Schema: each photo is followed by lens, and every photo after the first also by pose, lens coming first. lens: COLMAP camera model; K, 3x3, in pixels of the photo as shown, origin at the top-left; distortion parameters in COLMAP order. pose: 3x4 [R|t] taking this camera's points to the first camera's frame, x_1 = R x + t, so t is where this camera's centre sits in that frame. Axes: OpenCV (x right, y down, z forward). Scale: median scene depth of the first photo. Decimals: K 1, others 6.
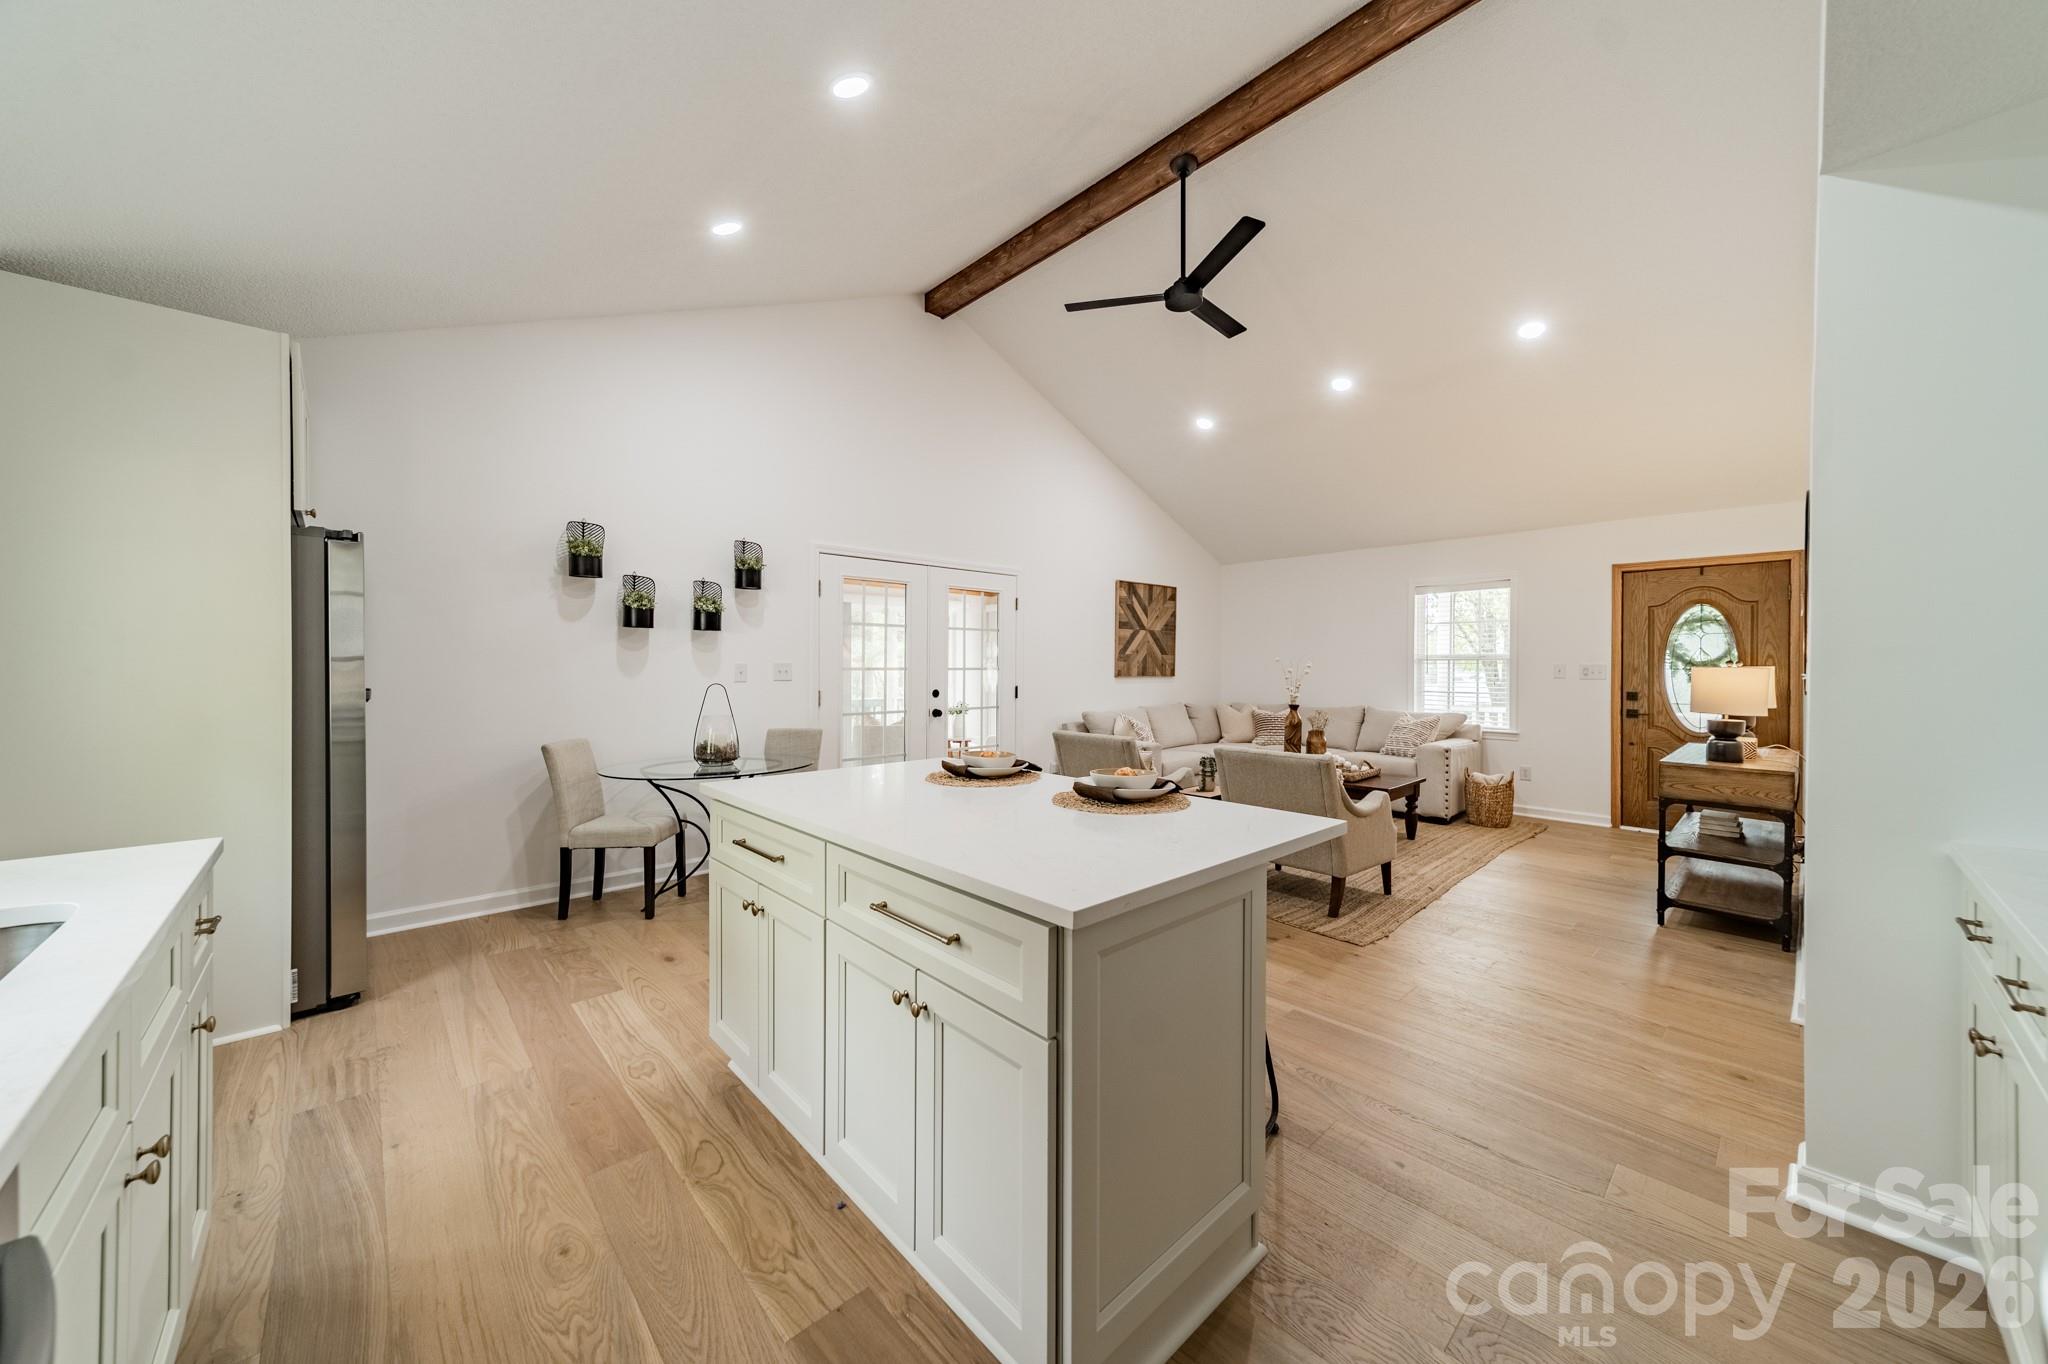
lens RADIAL K [[720.8, 0, 1034.2], [0, 720.8, 674.3], [0, 0, 1]] dist [0.004649, 0.000006]
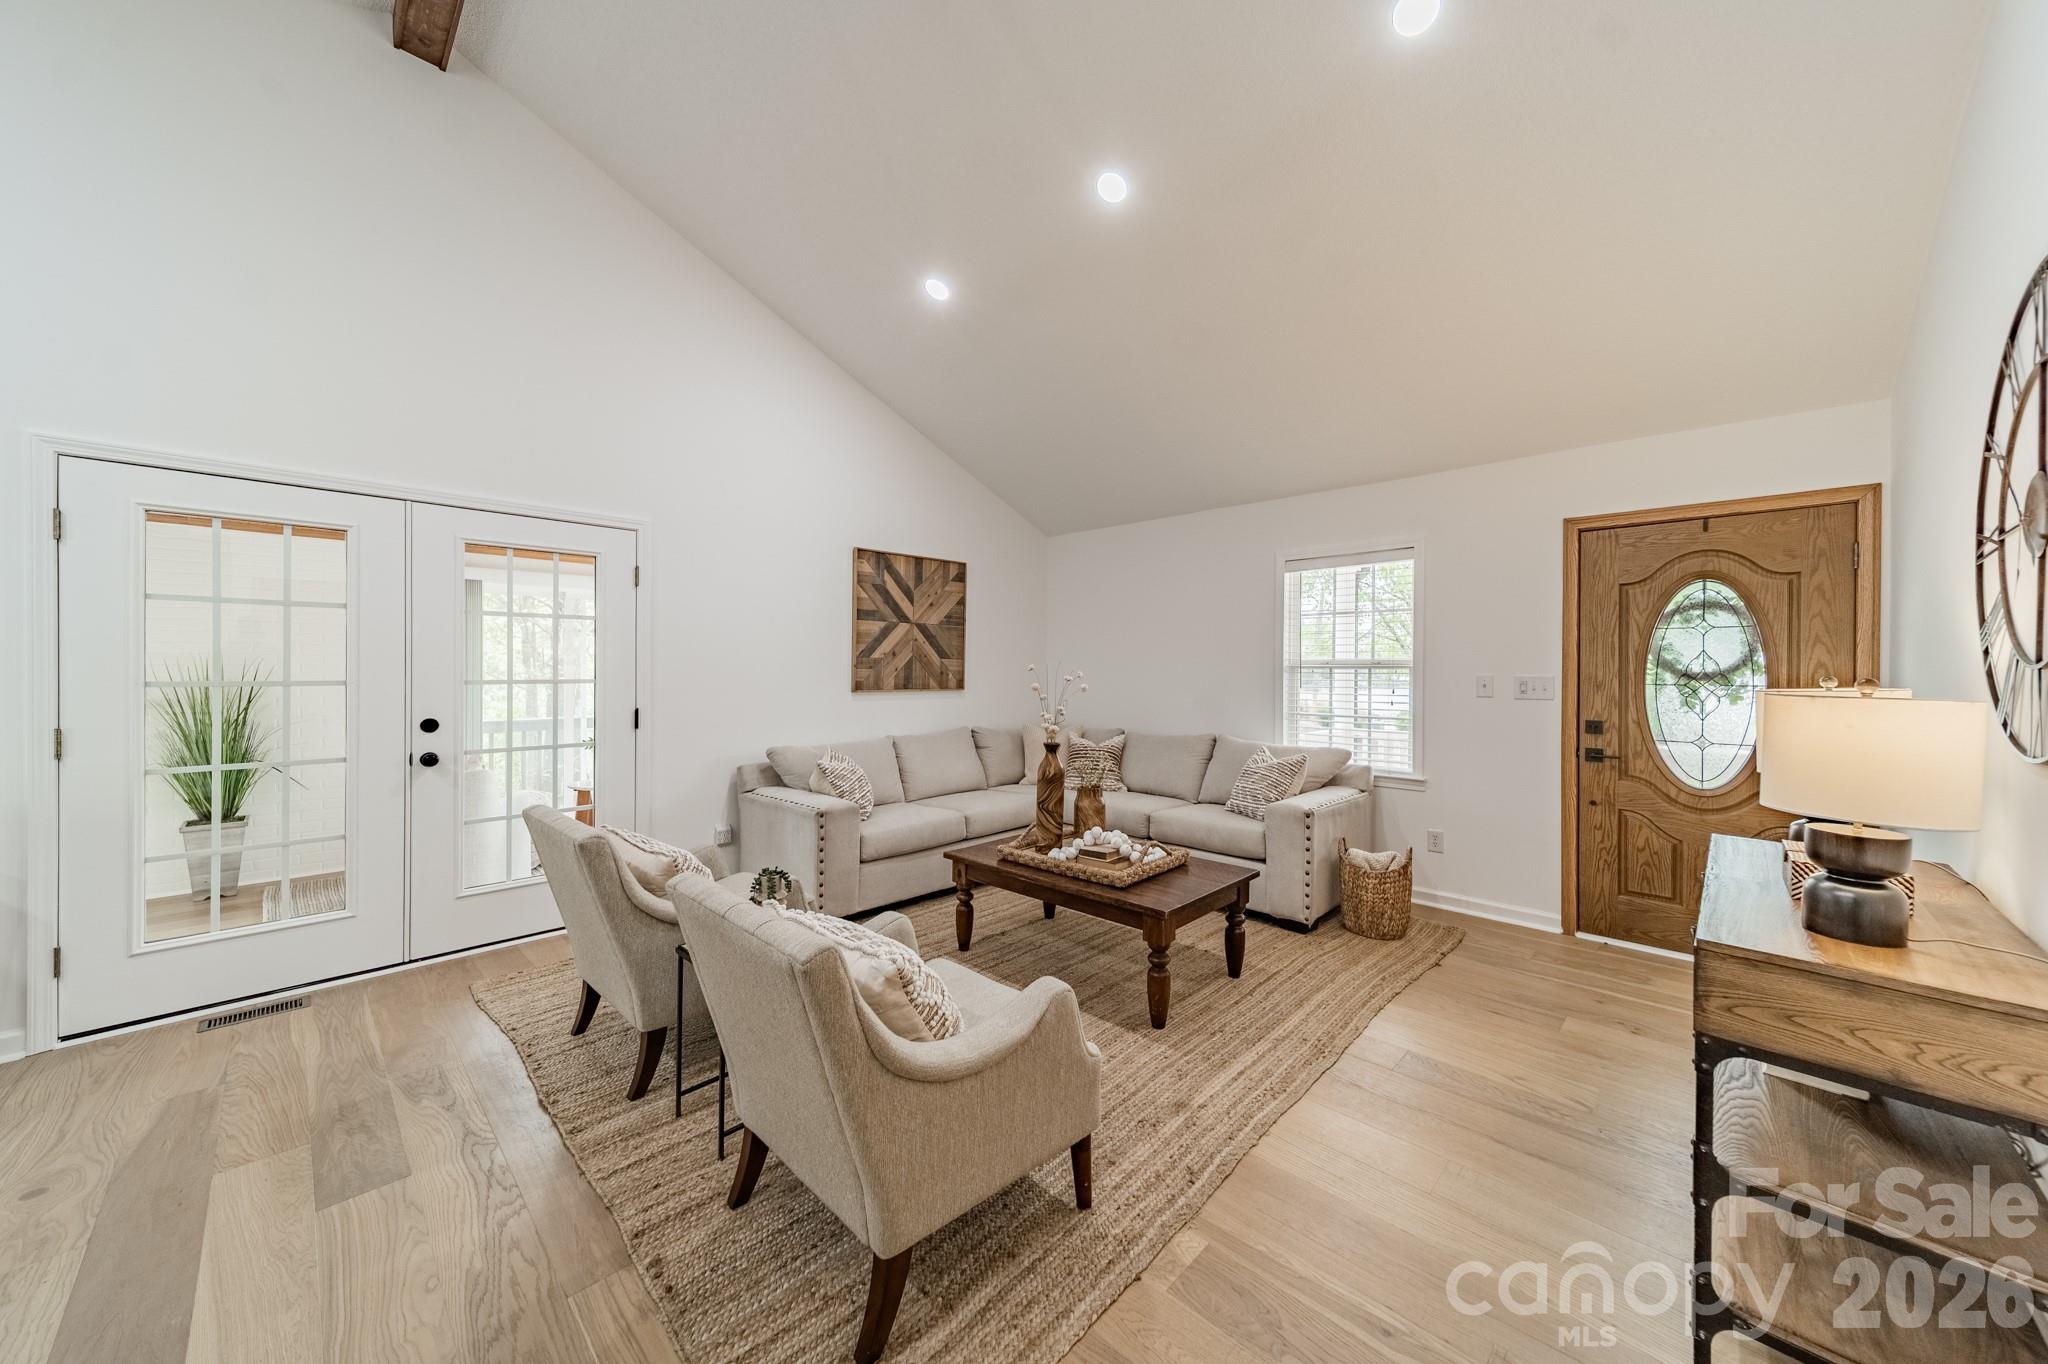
lens RADIAL K [[720.8, 0, 1034.2], [0, 720.8, 674.3], [0, 0, 1]] dist [0.004649, 0.000006]
pose [[0.998772, 0.001812, 0.049513, 0.289978], [-0.001630, 0.999992, -0.003731, -0.011957], [-0.049519, 0.003646, 0.998767, 0.371173]]
